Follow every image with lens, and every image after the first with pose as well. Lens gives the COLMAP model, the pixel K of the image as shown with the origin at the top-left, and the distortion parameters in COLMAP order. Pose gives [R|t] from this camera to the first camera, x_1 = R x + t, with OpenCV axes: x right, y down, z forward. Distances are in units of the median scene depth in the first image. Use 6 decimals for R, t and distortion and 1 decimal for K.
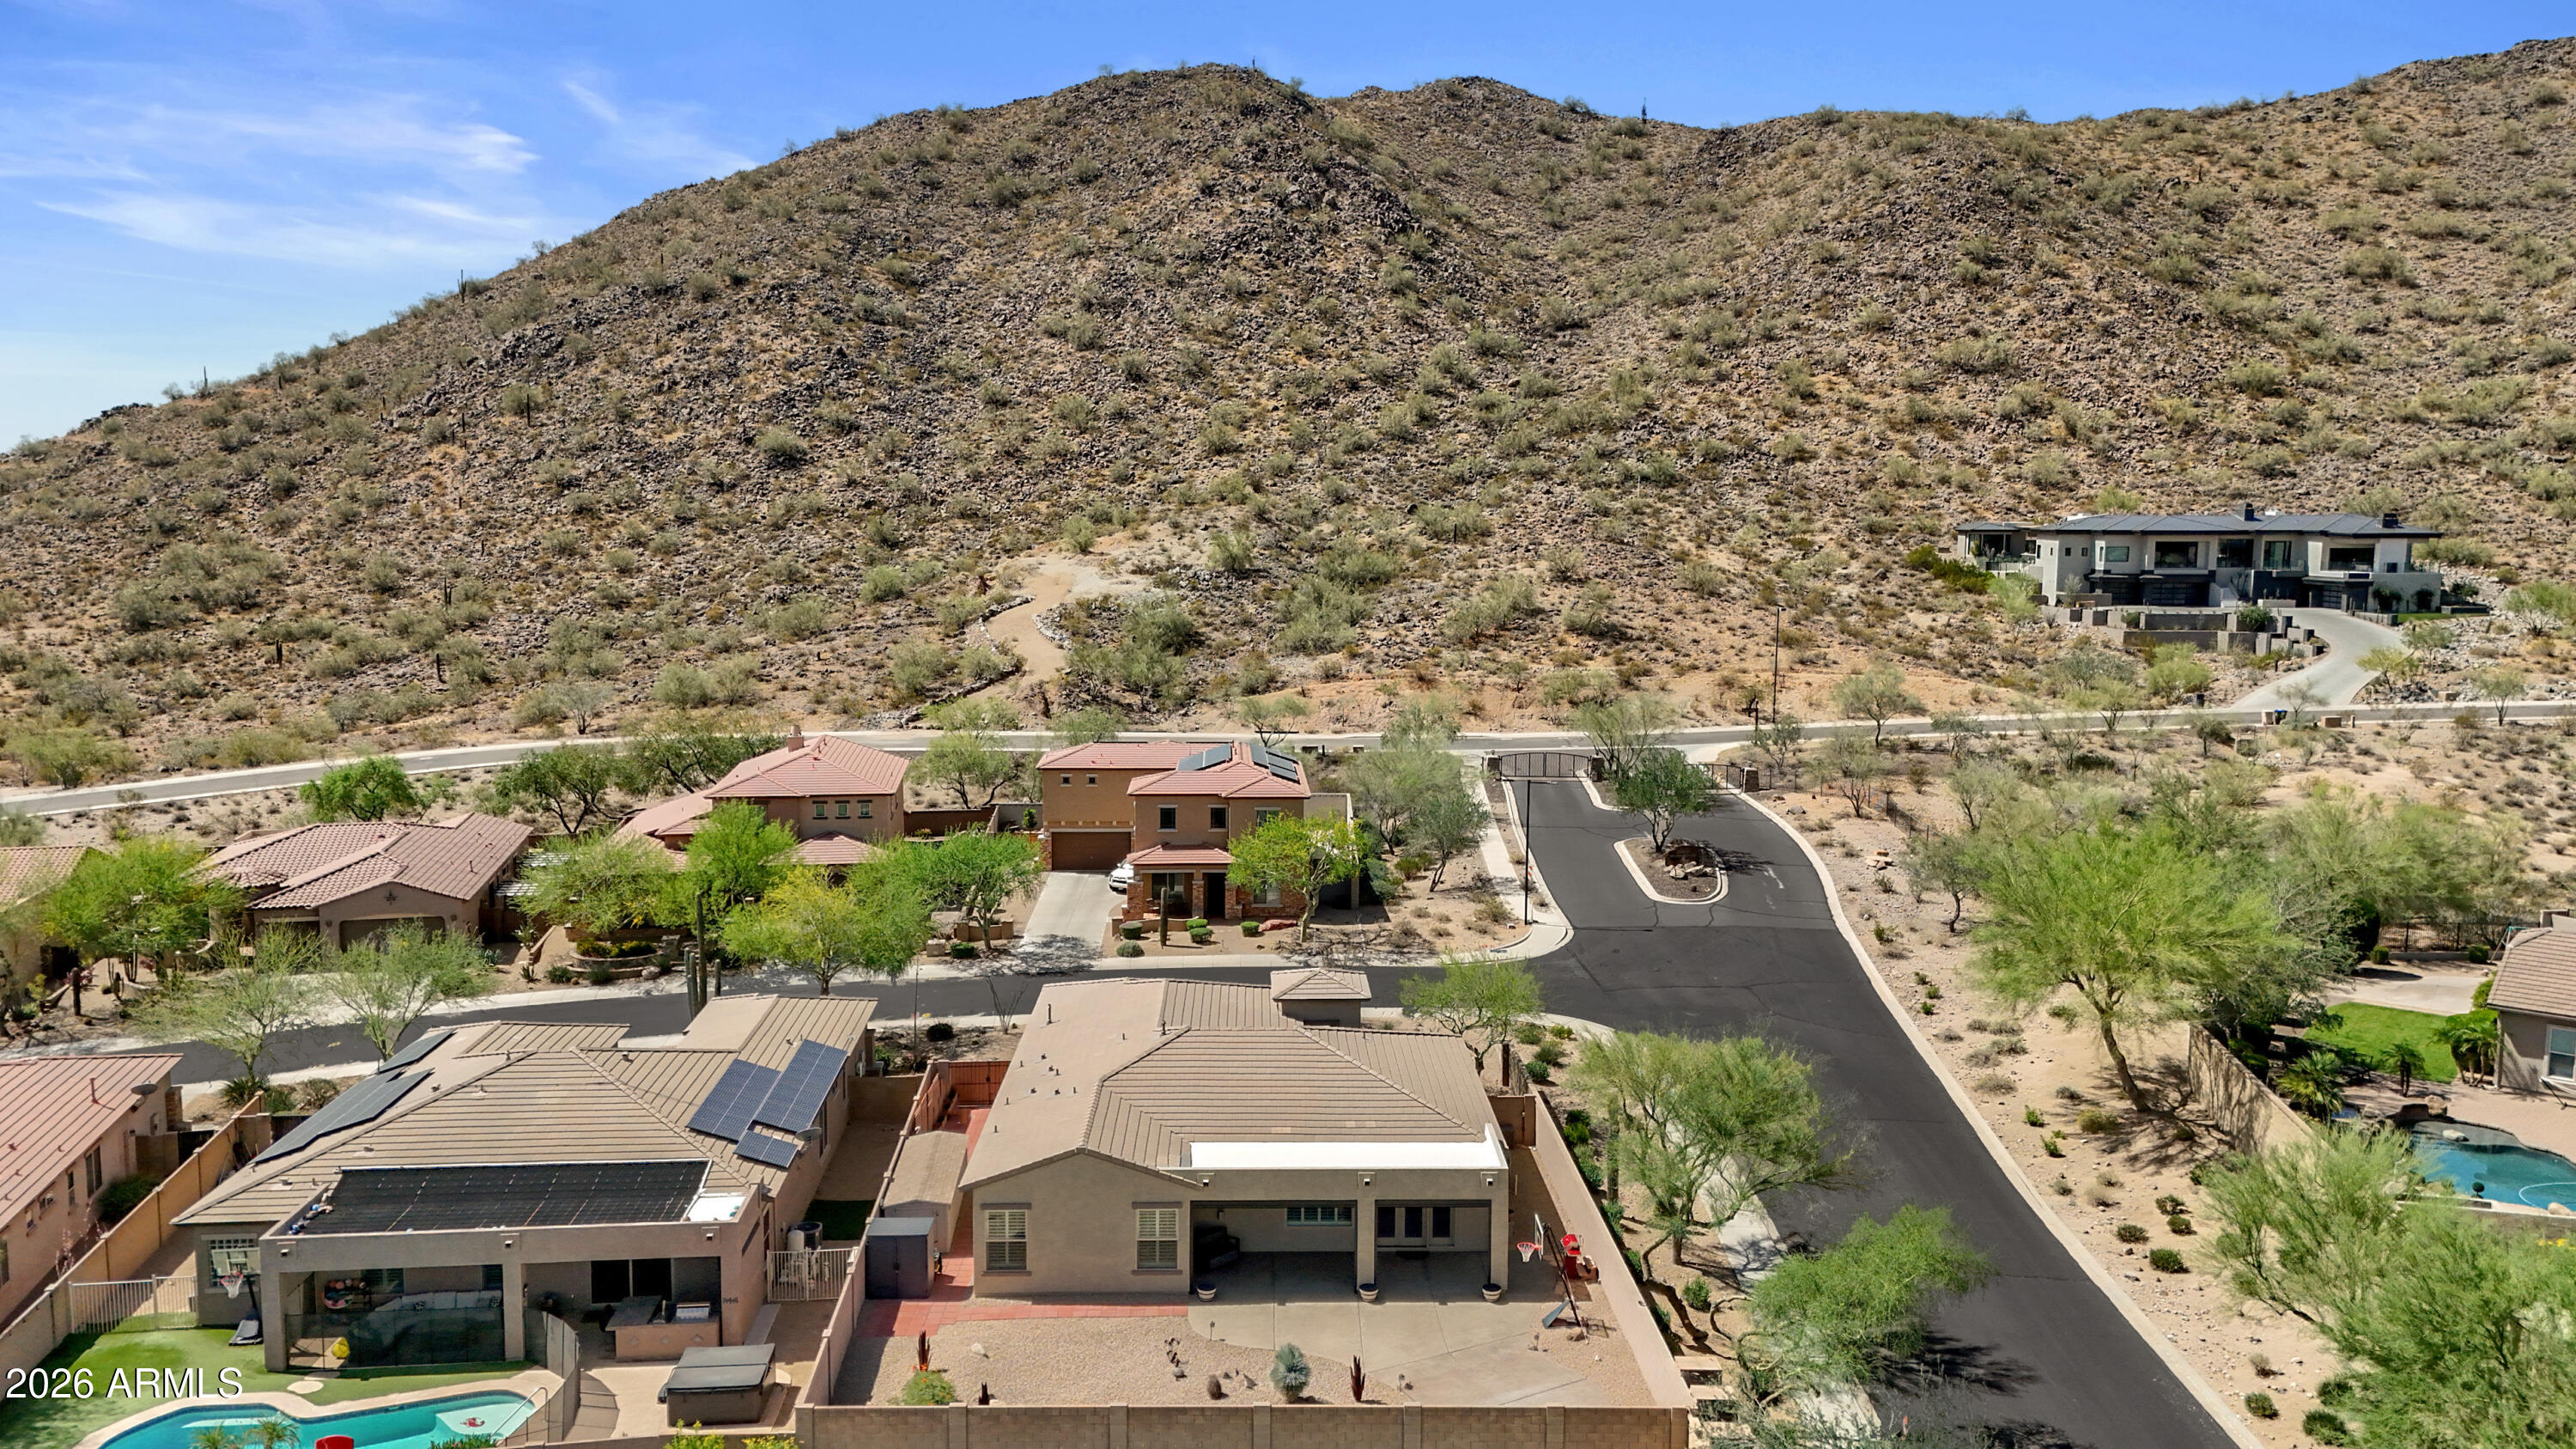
lens RADIAL K [[1888.2, 0, 1288.0], [0, 1888.2, 724.5], [0, 0, 1]] dist [0.085020, -0.048194]
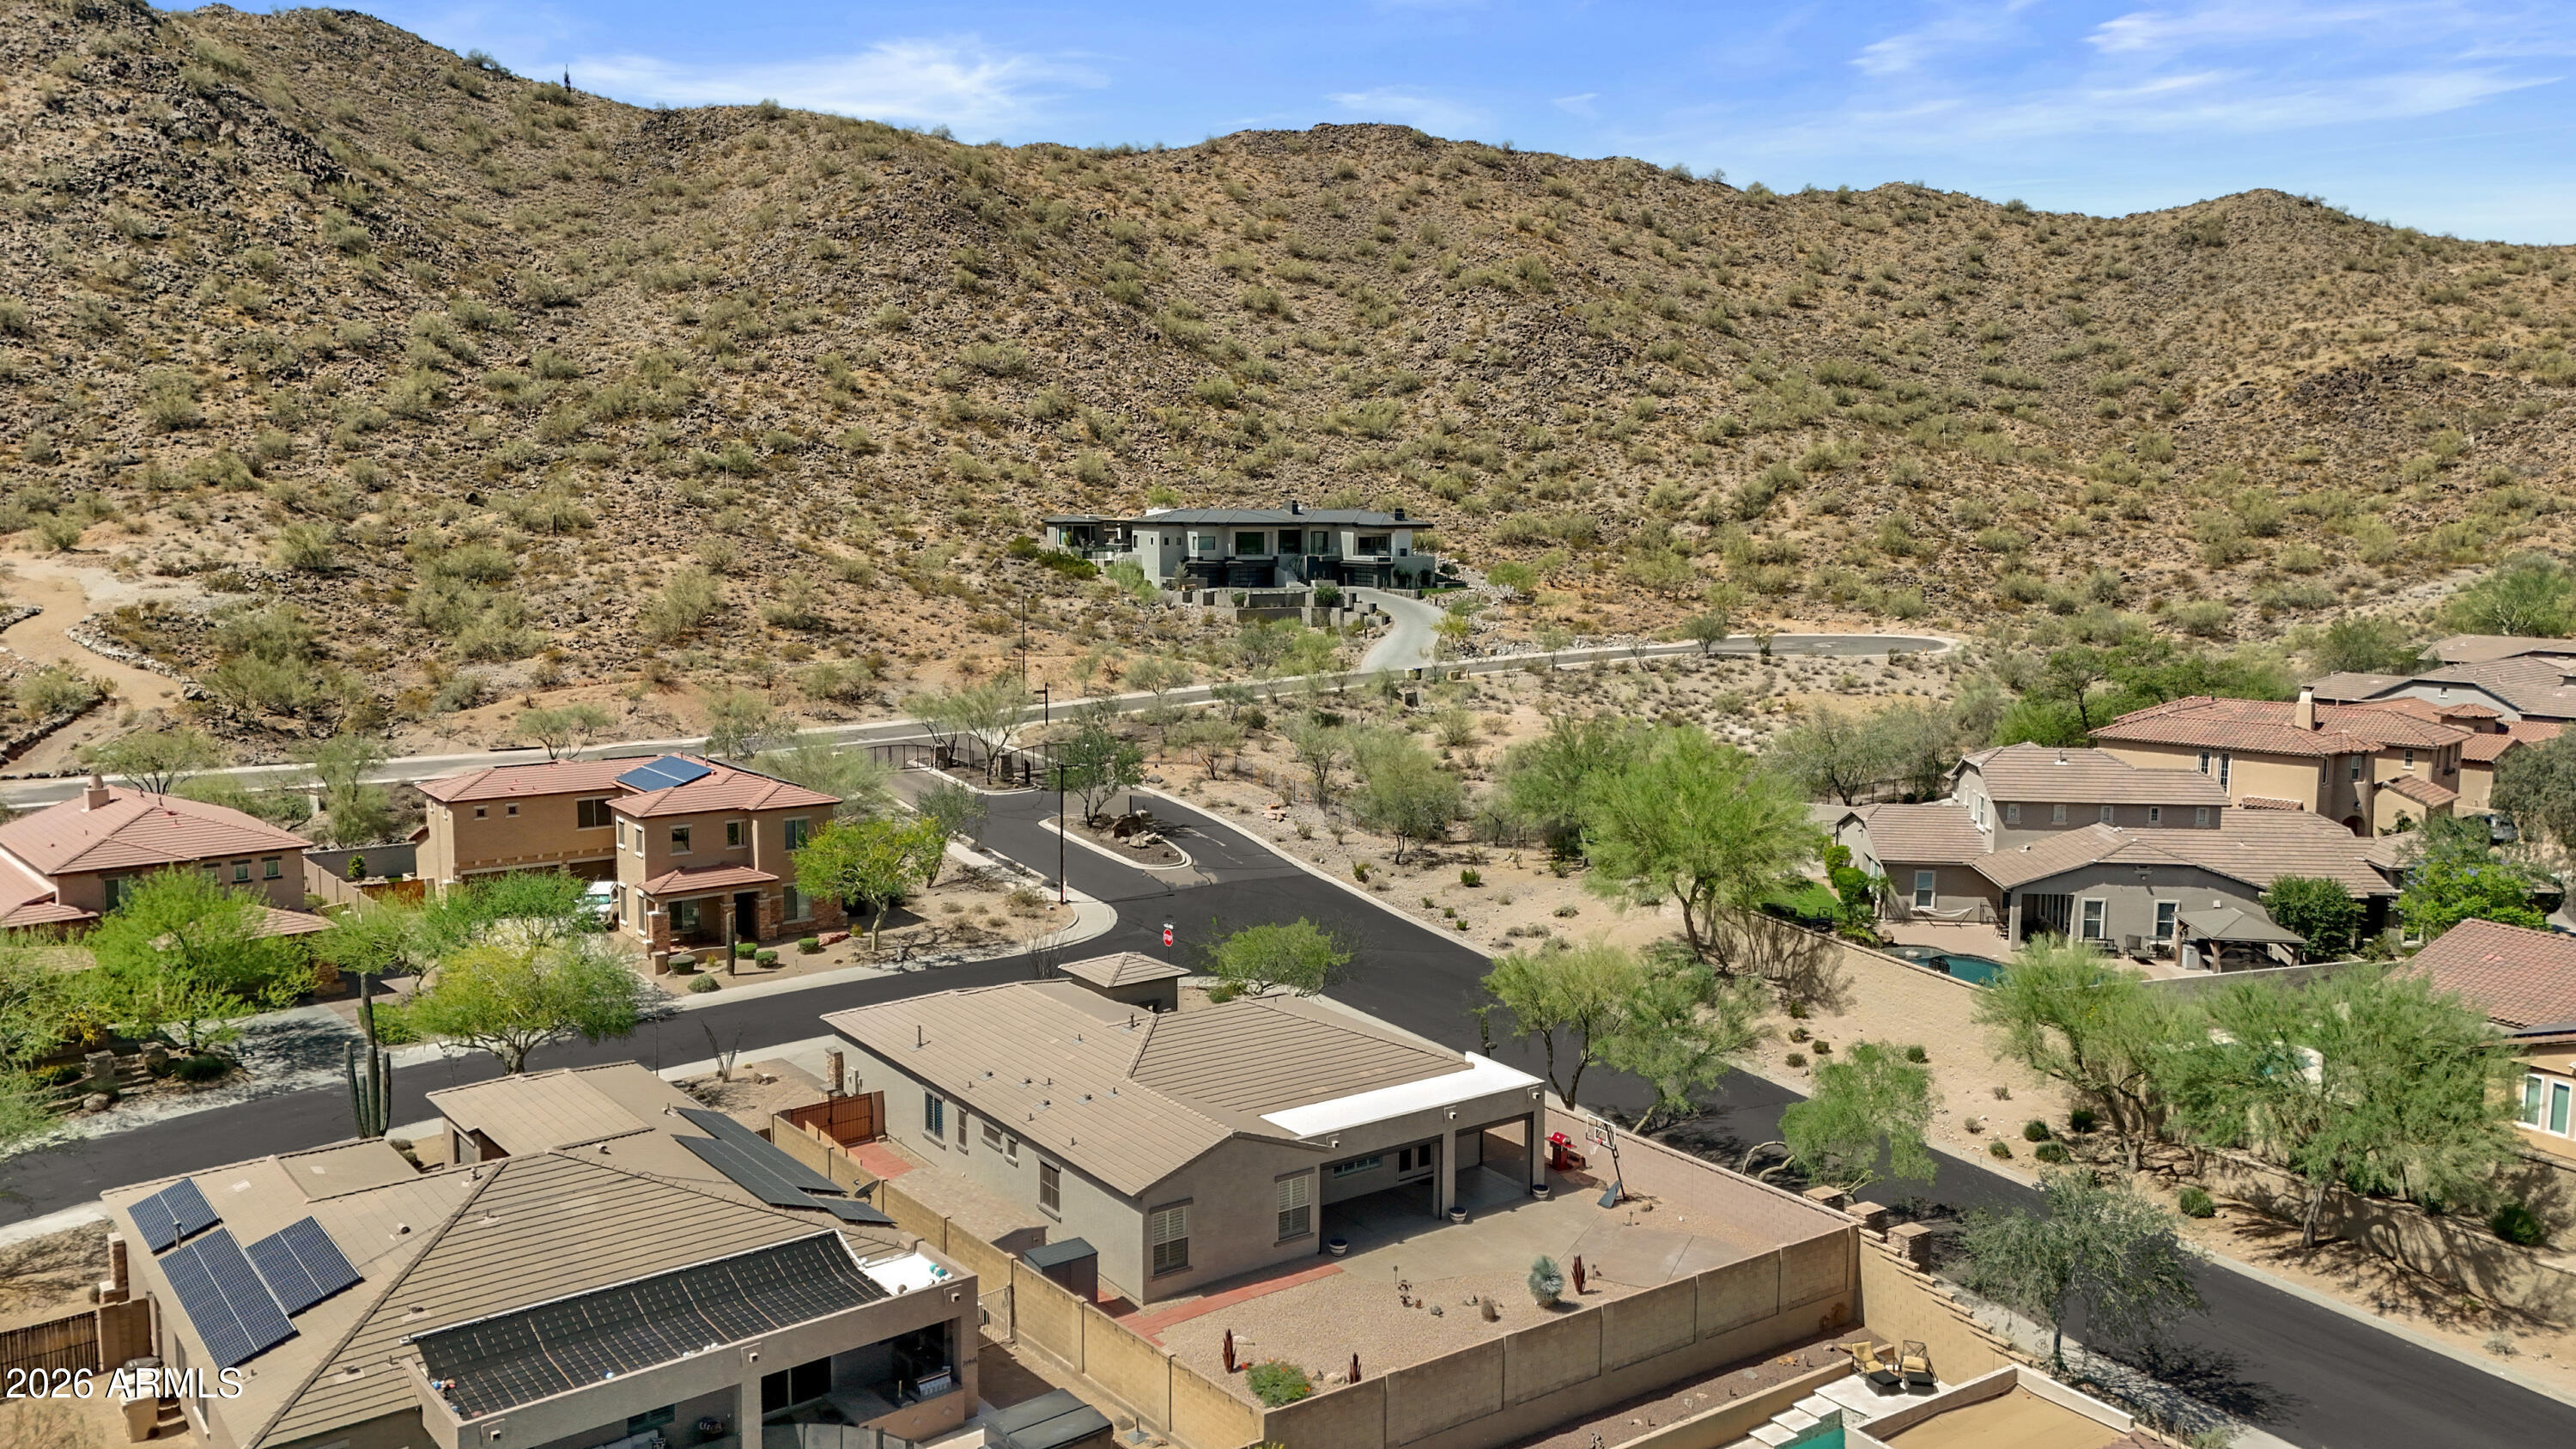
lens RADIAL K [[1885.7, 0, 1291.8], [0, 1885.7, 724.4], [0, 0, 1]] dist [0.087648, -0.059096]
pose [[0.825504, -0.066702, 0.560441, -0.106169], [0.064211, 0.997644, 0.024156, -0.002879], [-0.560732, 0.016046, 0.827842, 0.023682]]
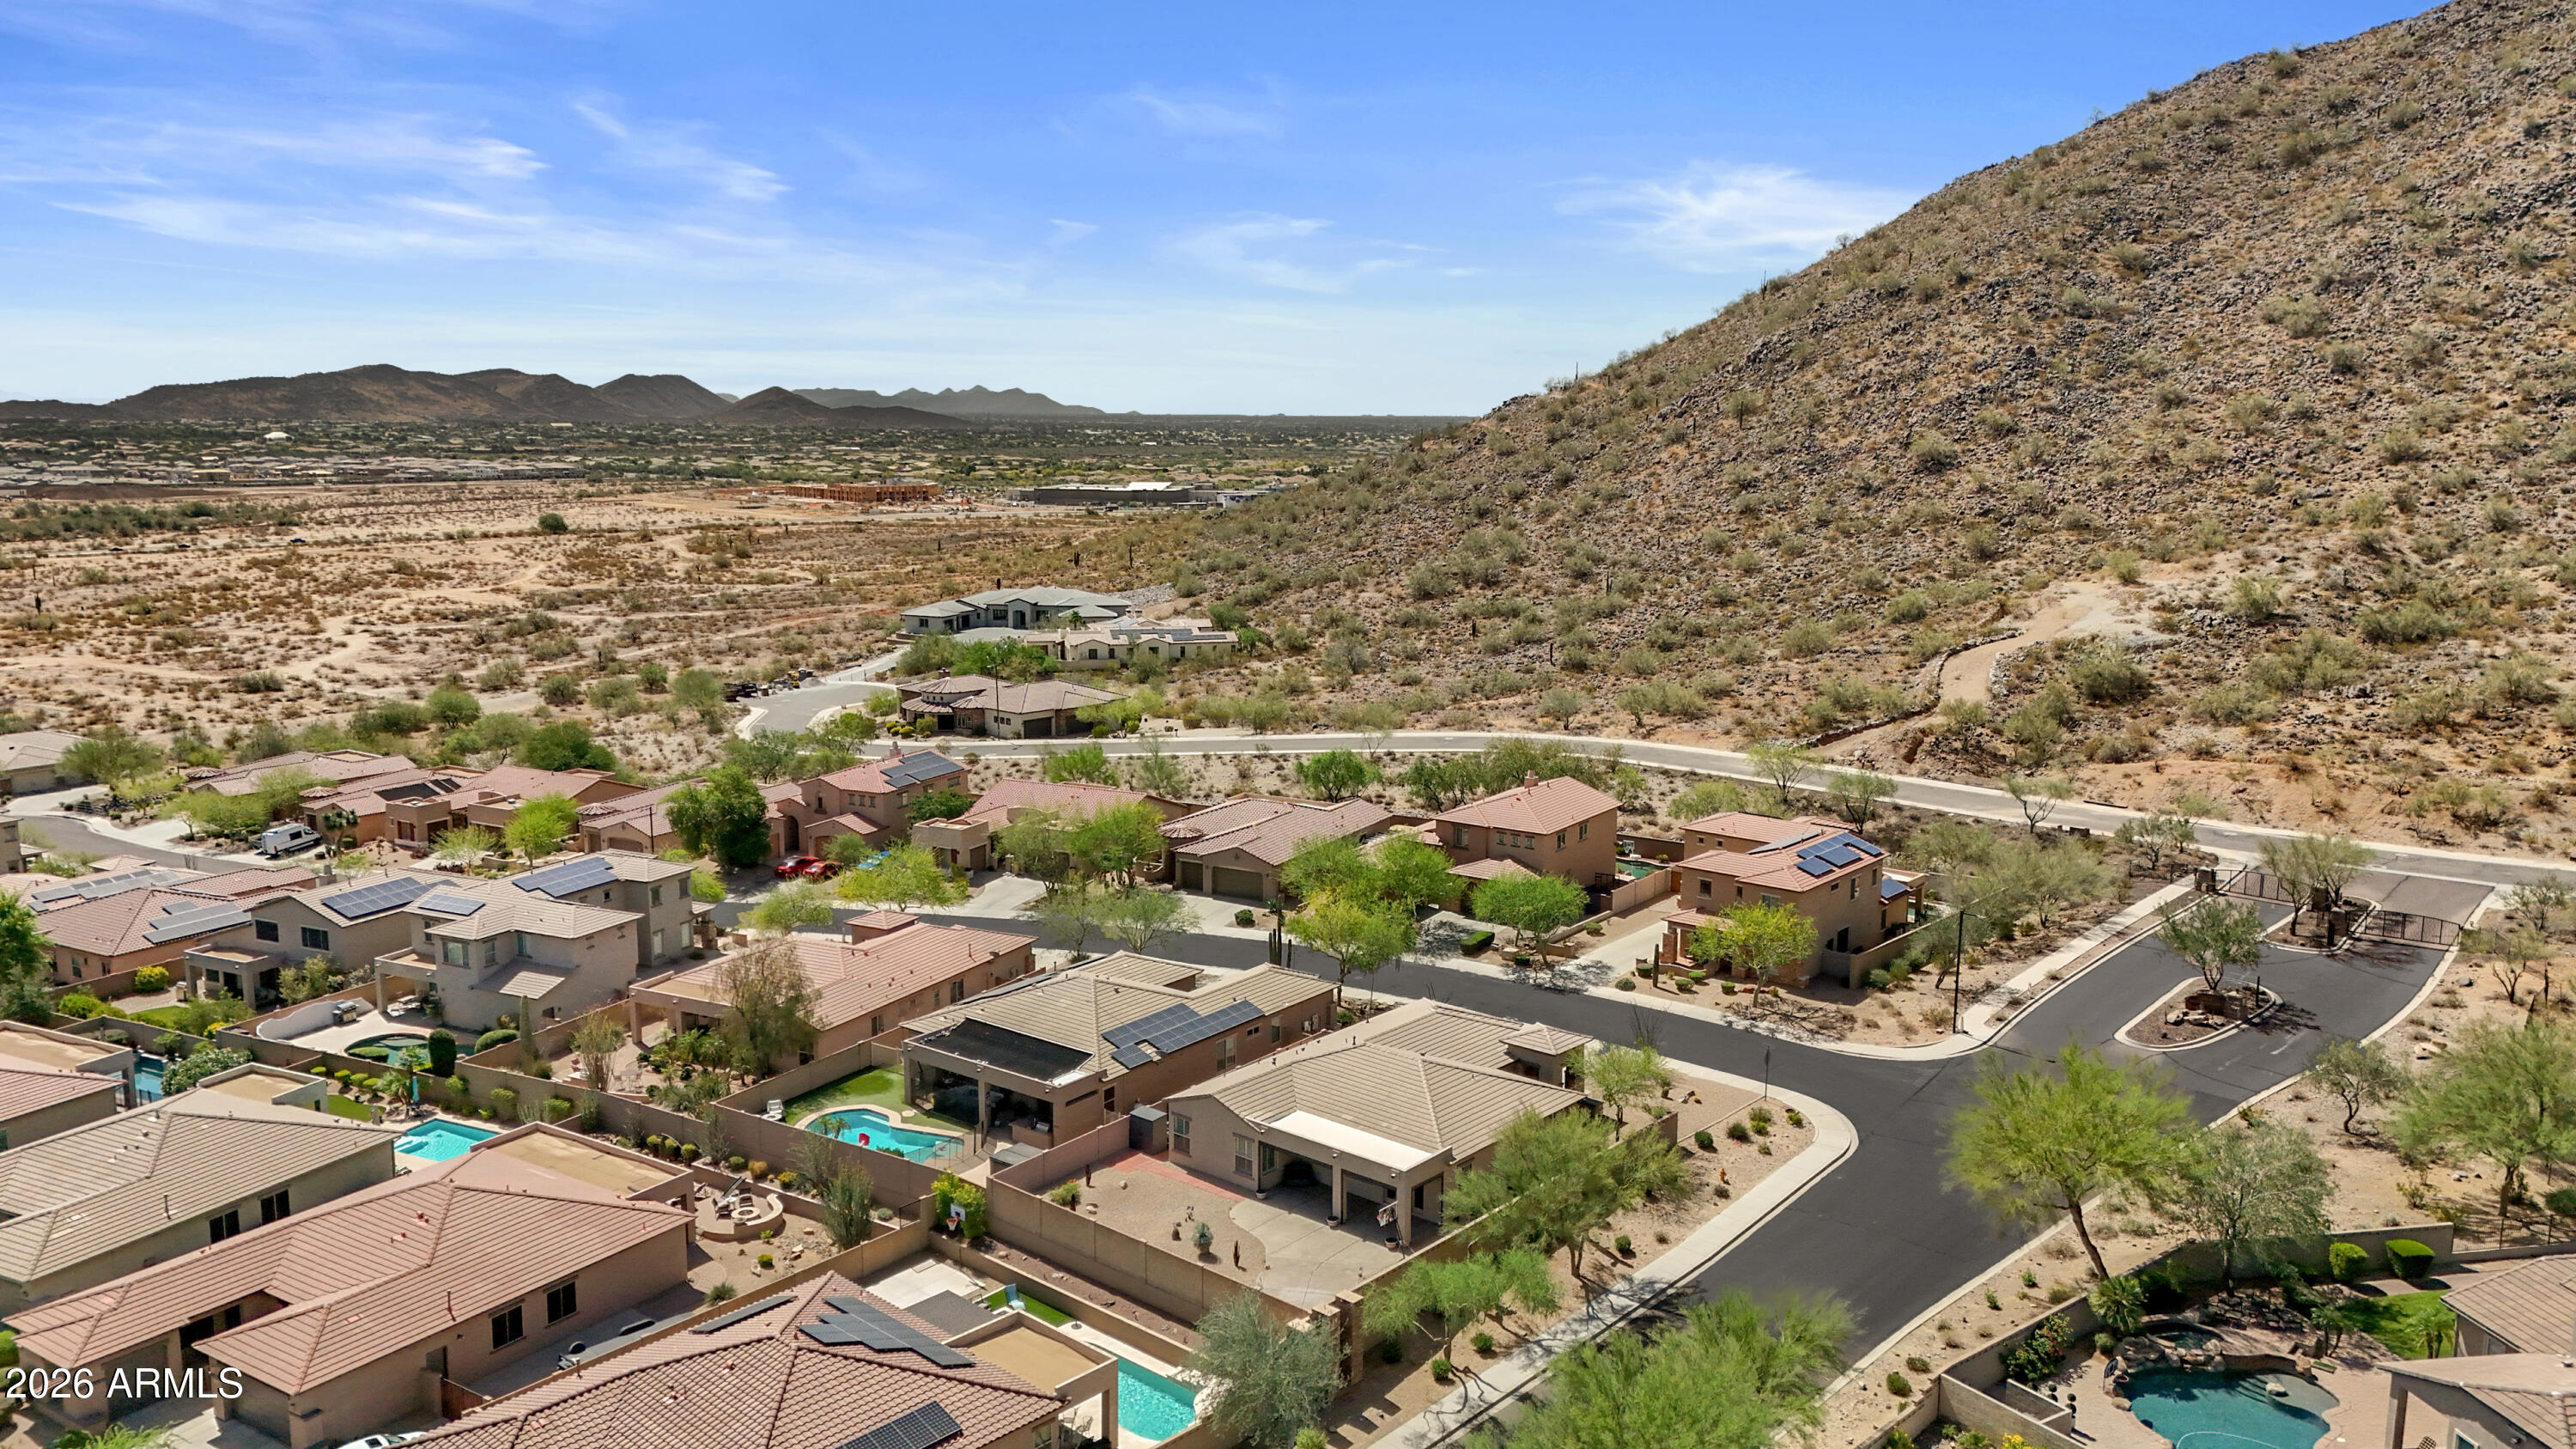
lens RADIAL K [[1885.7, 0, 1291.8], [0, 1885.7, 724.4], [0, 0, 1]] dist [0.087648, -0.059096]
pose [[0.743088, 0.108403, -0.660356, 0.179742], [-0.077197, 0.994090, 0.076320, -0.043677], [0.664727, -0.005735, 0.747065, -0.044818]]
